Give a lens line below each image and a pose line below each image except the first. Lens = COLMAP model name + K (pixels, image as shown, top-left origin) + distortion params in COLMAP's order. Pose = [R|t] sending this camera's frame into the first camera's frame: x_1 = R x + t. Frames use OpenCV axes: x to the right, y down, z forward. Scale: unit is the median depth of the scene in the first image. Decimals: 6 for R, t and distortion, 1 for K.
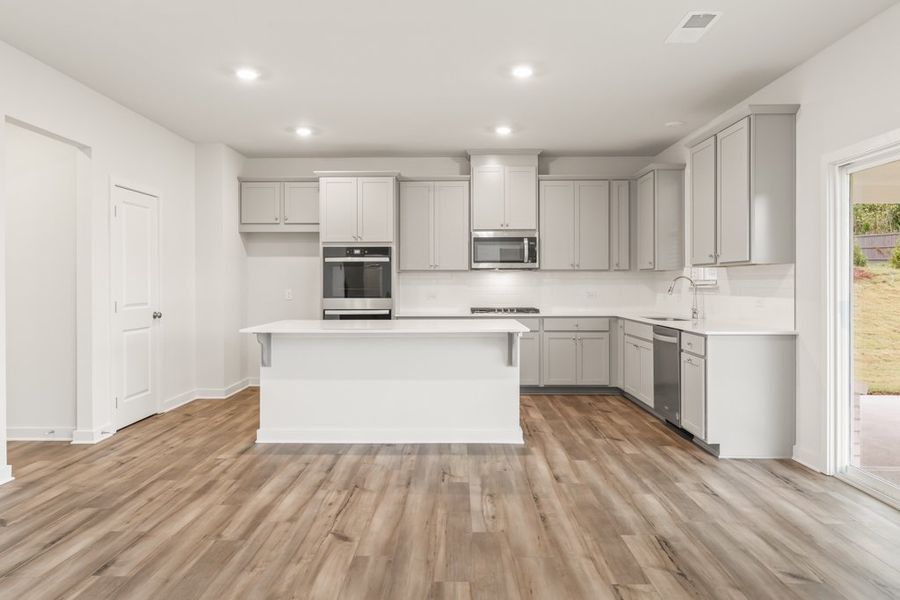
lens RADIAL K [[590.0, 0, 444.2], [0, 590.0, 287.2], [0, 0, 1]] dist [-0.002558, -0.000865]
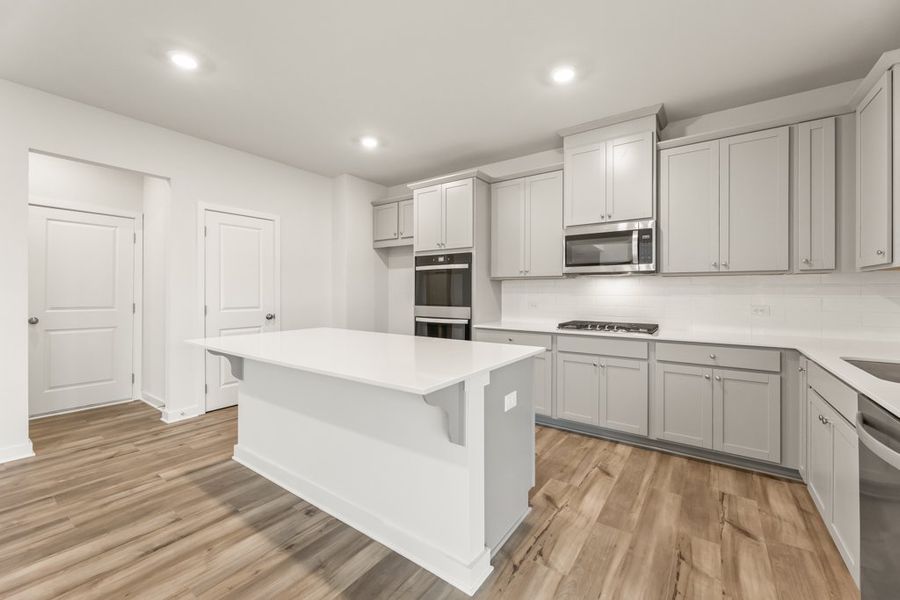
lens RADIAL K [[369.5, 0, 447.4], [0, 369.5, 289.5], [0, 0, 1]] dist [0.001906, 0.000051]
pose [[0.821794, -0.000373, -0.569785, 0.214351], [-0.008401, 0.999883, -0.012771, -0.001732], [0.569723, 0.015282, 0.821695, 0.499979]]
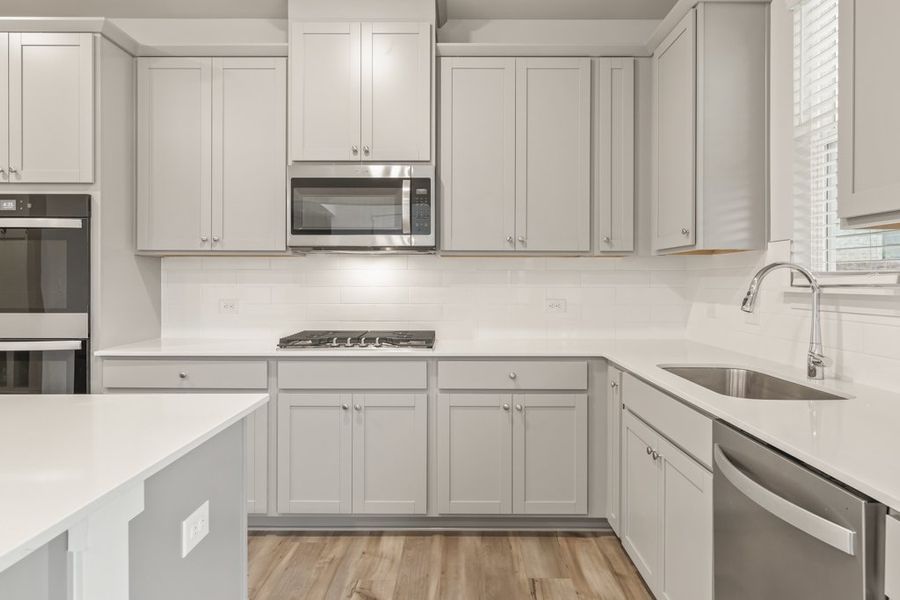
lens RADIAL K [[590.0, 0, 461.5], [0, 590.0, 282.7], [0, 0, 1]] dist [-0.002558, -0.000865]
pose [[0.999774, 0.003694, 0.020913, 0.176127], [-0.003613, 0.999986, -0.003873, -0.002997], [-0.020927, 0.003796, 0.999774, 0.563770]]
